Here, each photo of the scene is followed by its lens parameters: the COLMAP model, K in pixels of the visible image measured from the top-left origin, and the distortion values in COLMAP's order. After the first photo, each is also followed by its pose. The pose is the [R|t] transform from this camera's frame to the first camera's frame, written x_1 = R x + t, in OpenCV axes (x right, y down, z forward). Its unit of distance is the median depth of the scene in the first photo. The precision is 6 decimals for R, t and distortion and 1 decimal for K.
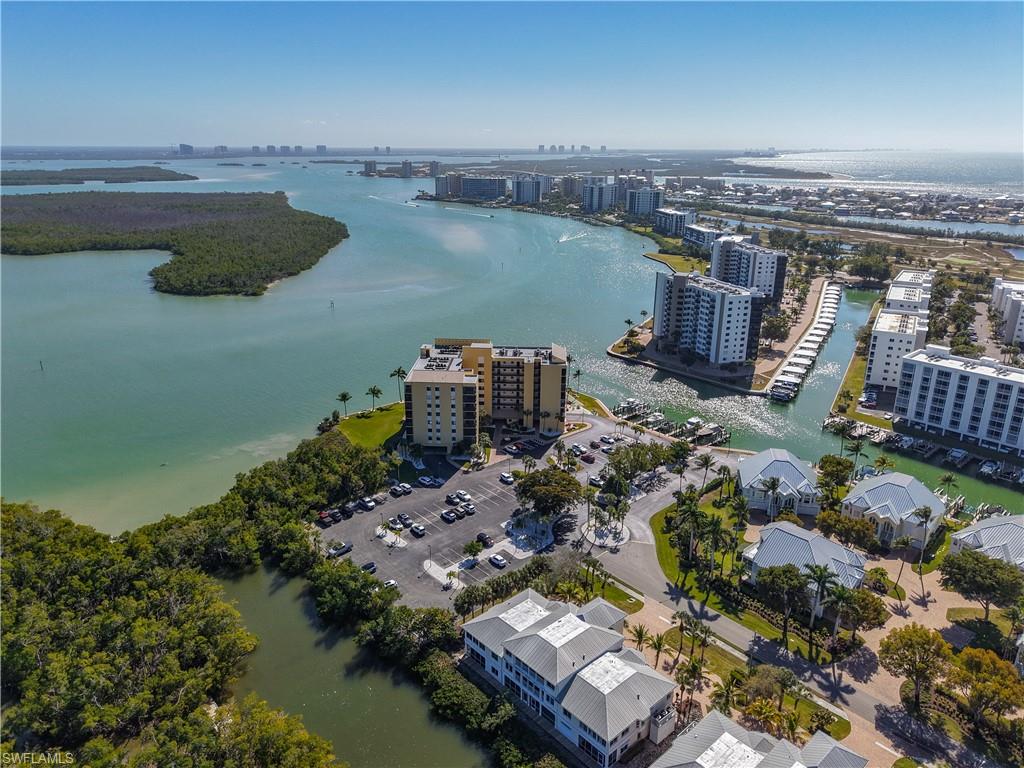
lens RADIAL K [[678.7, 0, 502.9], [0, 678.7, 381.7], [0, 0, 1]] dist [0.016344, -0.011337]
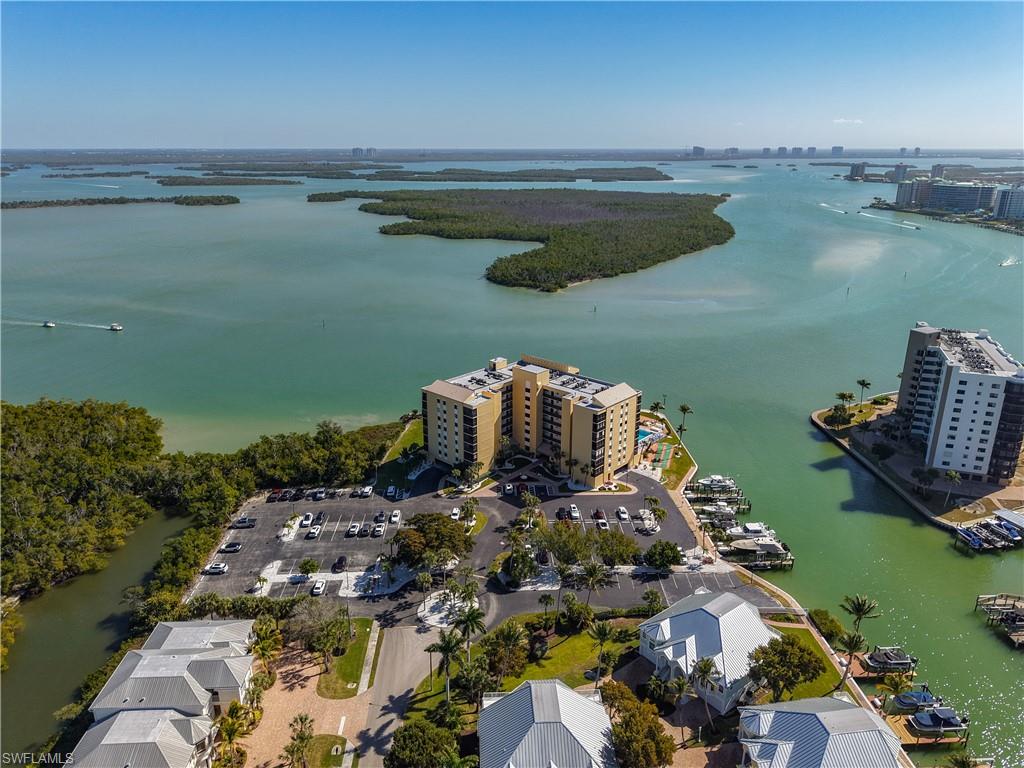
lens RADIAL K [[678.7, 0, 509.1], [0, 678.7, 384.7], [0, 0, 1]] dist [0.016344, -0.011337]
pose [[0.781549, 0.201741, -0.590324, 0.378993], [-0.200874, 0.977252, 0.068029, -0.069852], [0.590619, 0.065413, 0.804295, 0.204735]]
